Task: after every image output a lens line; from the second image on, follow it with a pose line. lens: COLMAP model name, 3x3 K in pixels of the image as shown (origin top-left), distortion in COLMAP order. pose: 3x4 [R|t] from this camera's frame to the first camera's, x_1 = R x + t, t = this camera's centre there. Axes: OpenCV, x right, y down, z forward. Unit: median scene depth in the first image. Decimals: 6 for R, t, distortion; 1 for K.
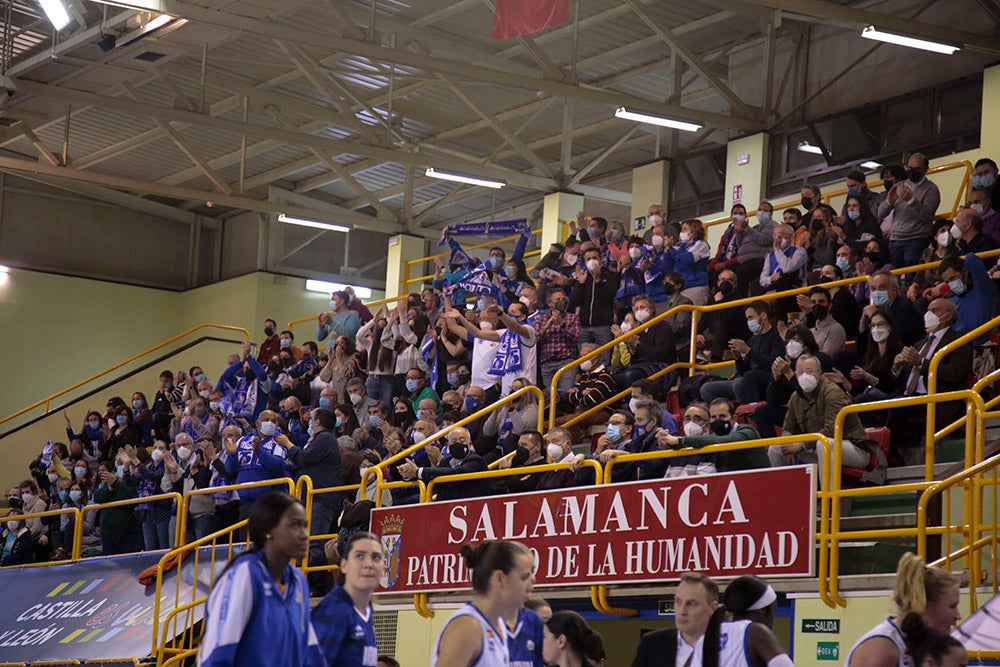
lens RADIAL K [[2771.4, 0, 498.2], [0, 2771.4, 321.2], [0, 0, 1]] dist [0.646429, -0.351764]
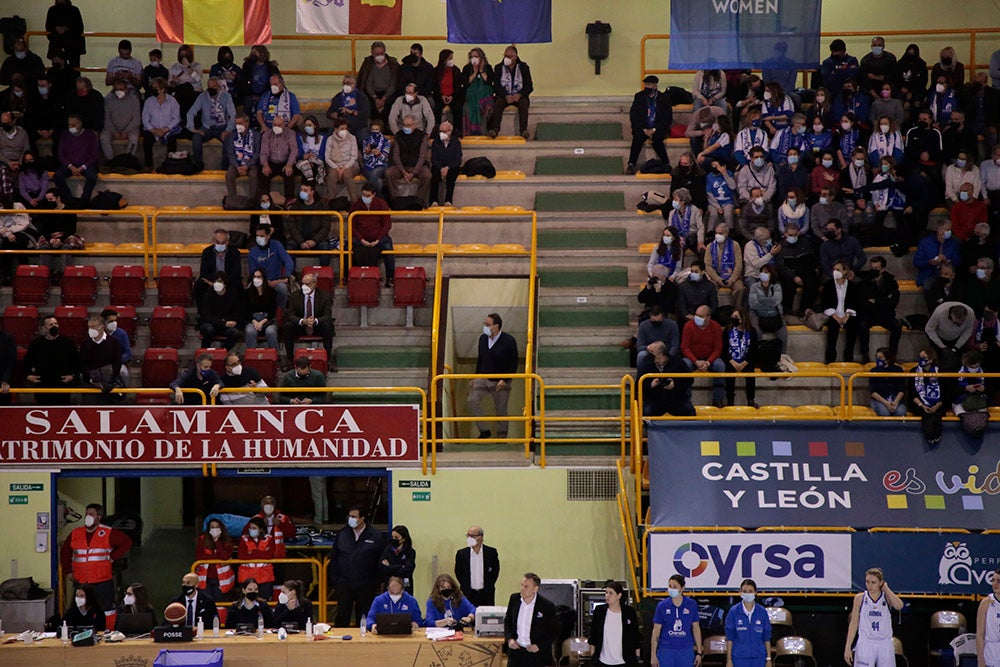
lens RADIAL K [[2771.4, 0, 498.2], [0, 2771.4, 321.2], [0, 0, 1]] dist [0.646429, -0.351764]
pose [[0.524658, -0.146256, 0.838656, -1.325968], [-0.098127, 0.968176, 0.230232, -0.410517], [-0.845639, -0.203088, 0.493609, 0.021979]]
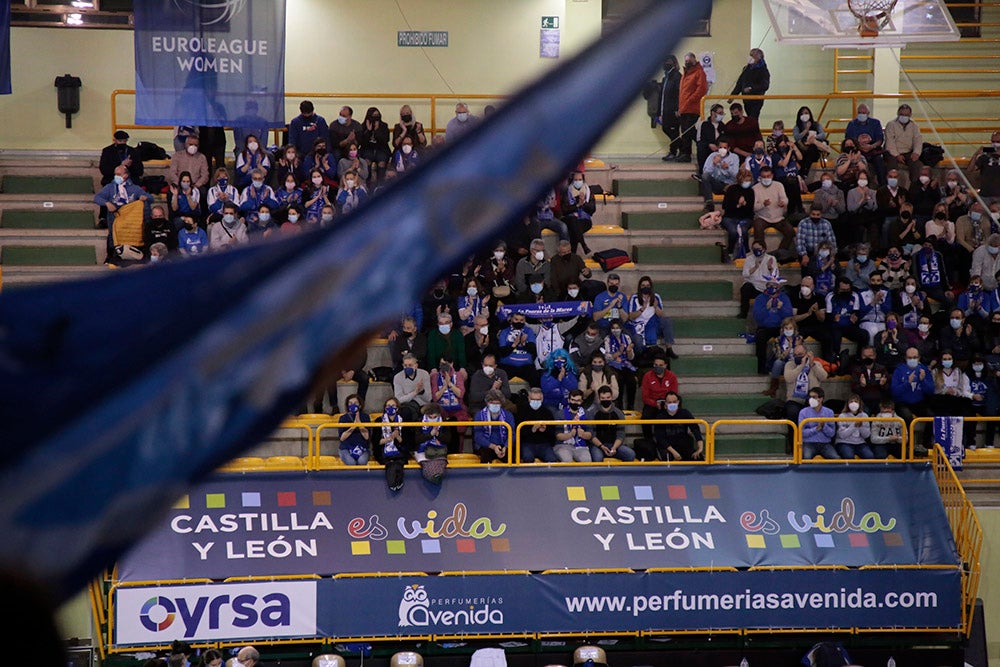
lens RADIAL K [[2737.7, 0, 459.1], [0, 2737.7, 334.2], [0, 0, 1]] dist [0.652603, 0.100566]
pose [[0.354232, -0.136396, 0.925157, -1.337831], [-0.131947, 0.972119, 0.193841, -0.408036], [-0.925802, -0.190736, 0.326359, 0.042208]]
